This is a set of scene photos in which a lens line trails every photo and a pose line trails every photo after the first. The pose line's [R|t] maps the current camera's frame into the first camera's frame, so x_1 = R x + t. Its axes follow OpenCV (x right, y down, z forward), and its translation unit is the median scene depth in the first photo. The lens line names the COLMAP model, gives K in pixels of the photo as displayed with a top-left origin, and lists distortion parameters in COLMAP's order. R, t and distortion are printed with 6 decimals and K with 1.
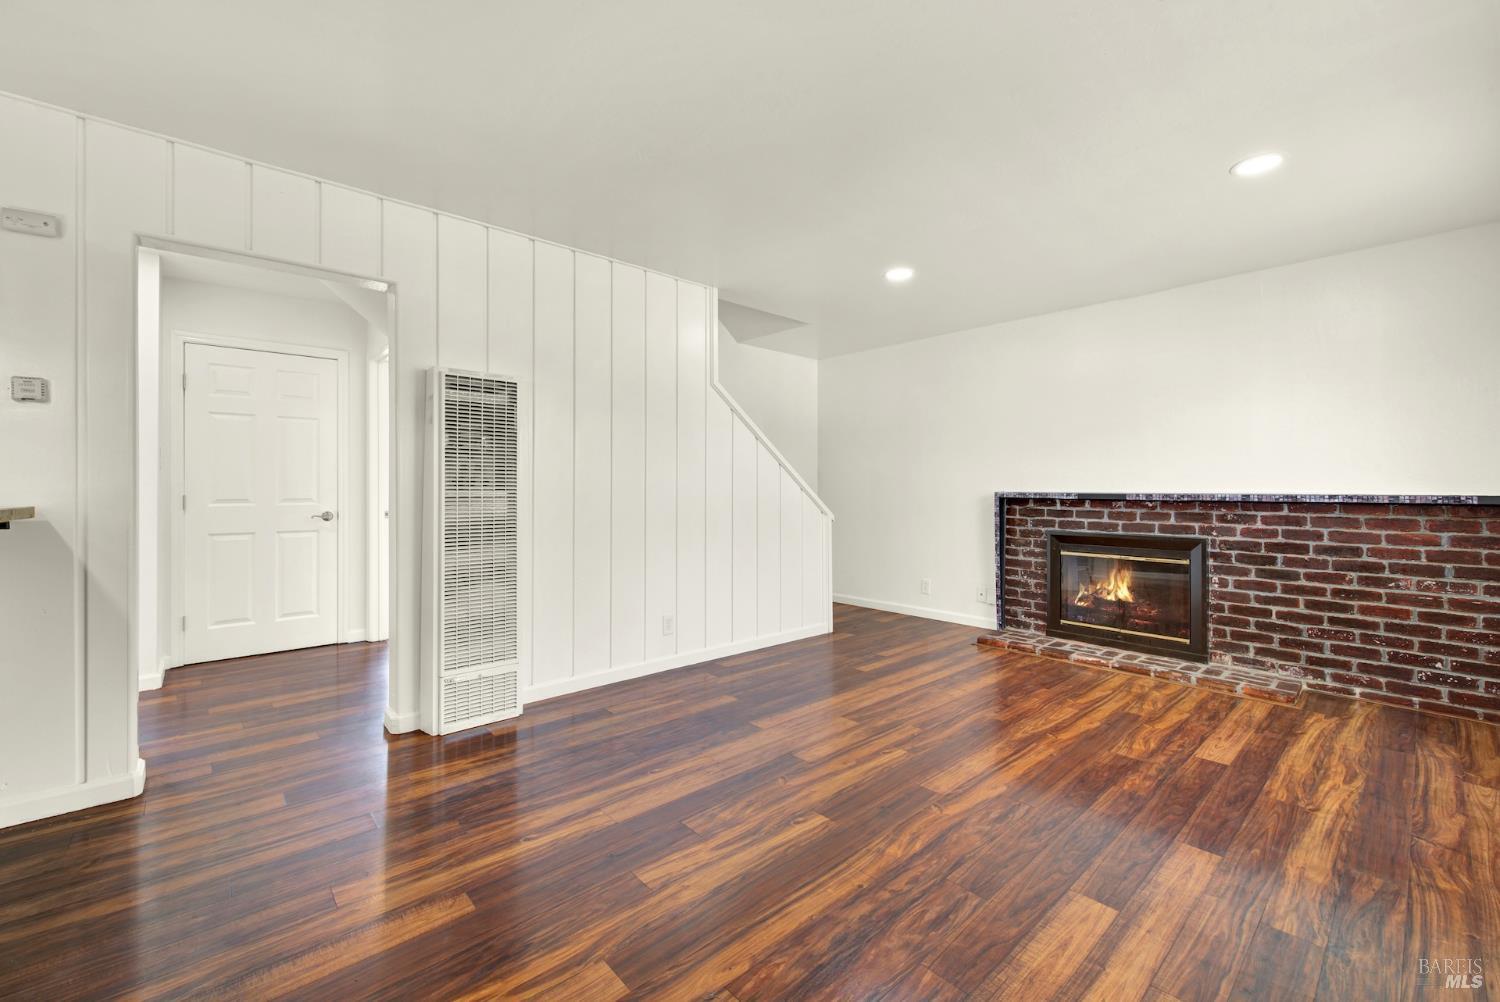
lens RADIAL K [[609.7, 0, 759.3], [0, 609.7, 487.8], [0, 0, 1]] dist [-0.001423, -0.000957]
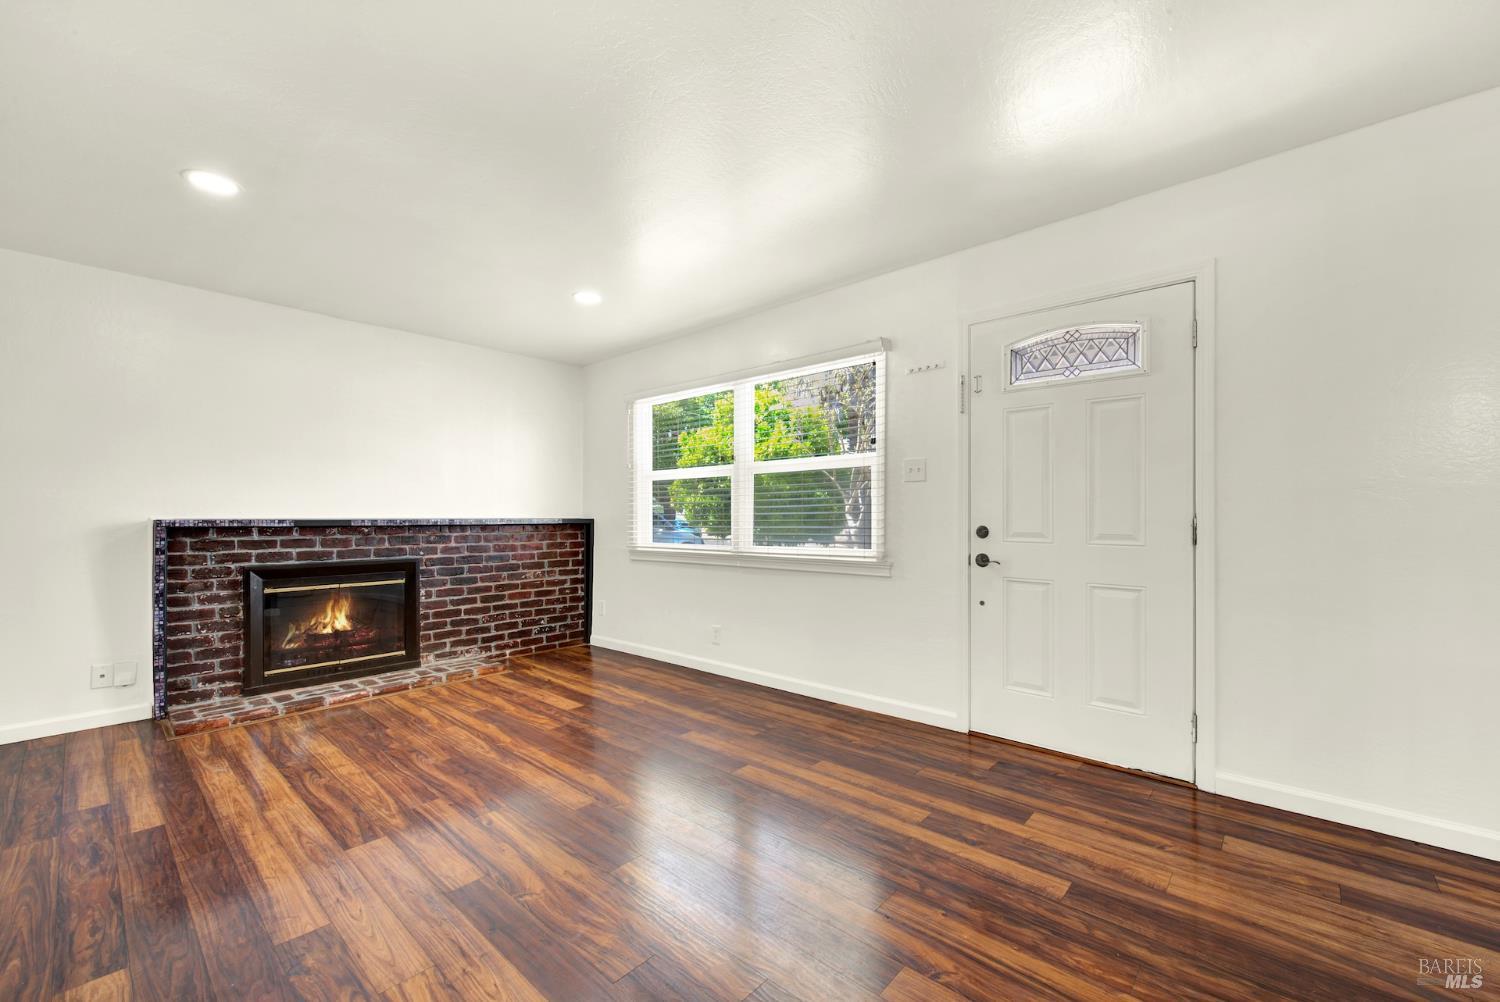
lens RADIAL K [[609.7, 0, 738.7], [0, 609.7, 521.3], [0, 0, 1]] dist [-0.001423, -0.000957]
pose [[-0.083732, -0.009652, 0.996442, -0.512245], [0.001616, 0.999950, 0.009821, 0.004934], [-0.996487, 0.002432, -0.083713, 0.558113]]
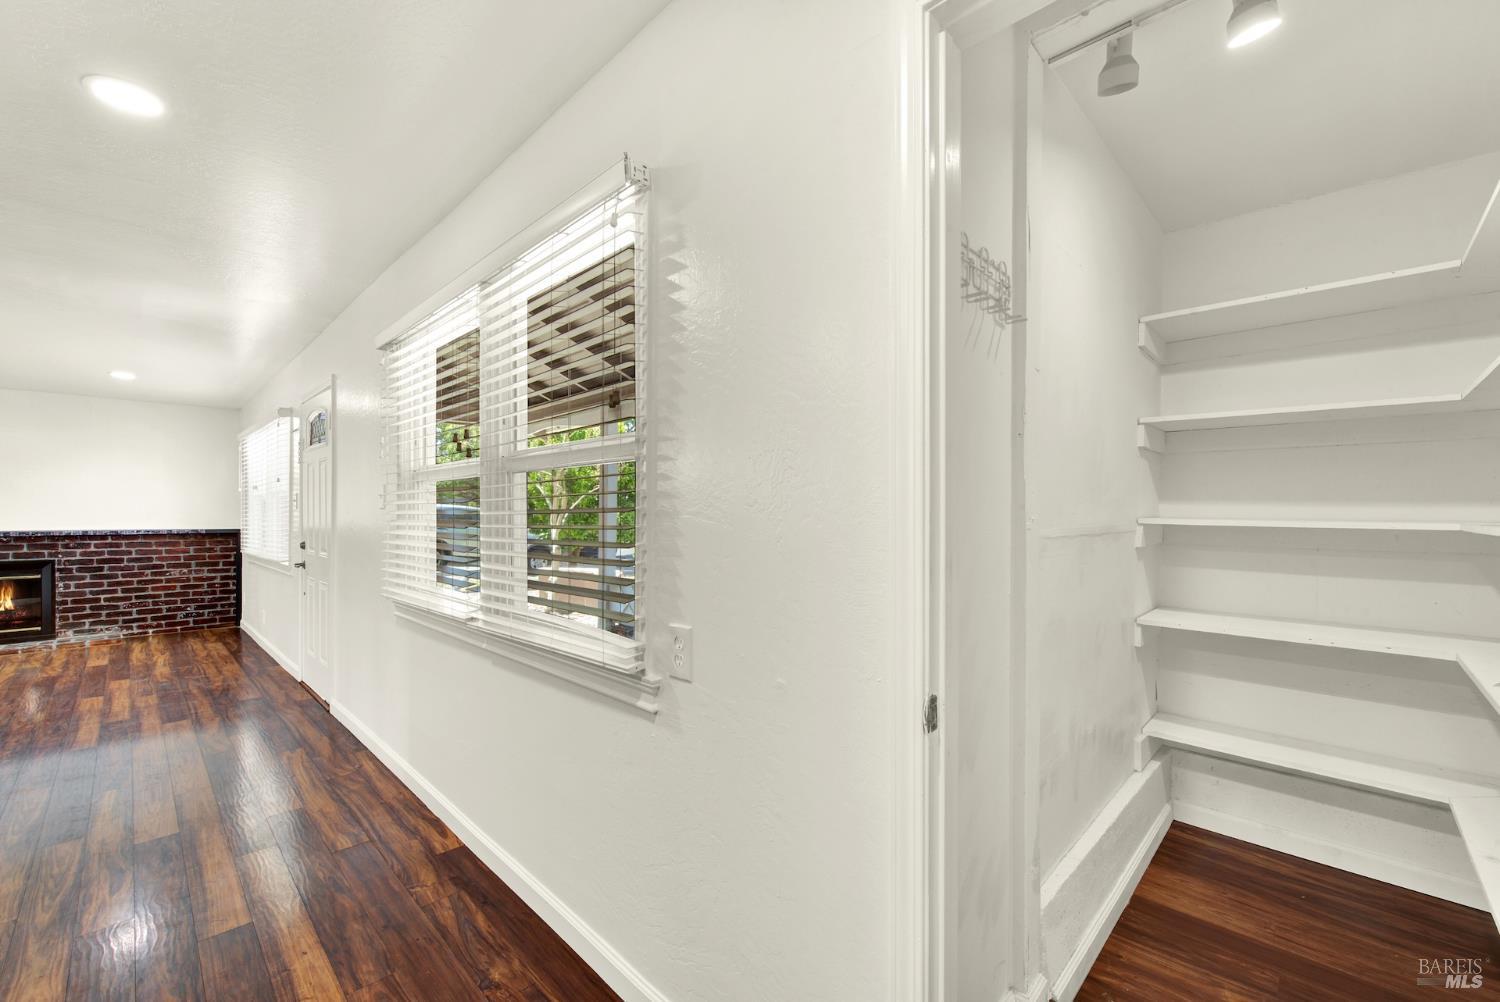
lens RADIAL K [[609.7, 0, 748.3], [0, 609.7, 514.1], [0, 0, 1]] dist [-0.001423, -0.000957]
pose [[-0.058235, -0.001956, 0.998301, -1.041483], [-0.005676, 0.999983, 0.001628, -0.051606], [-0.998287, -0.005572, -0.058245, -0.771734]]
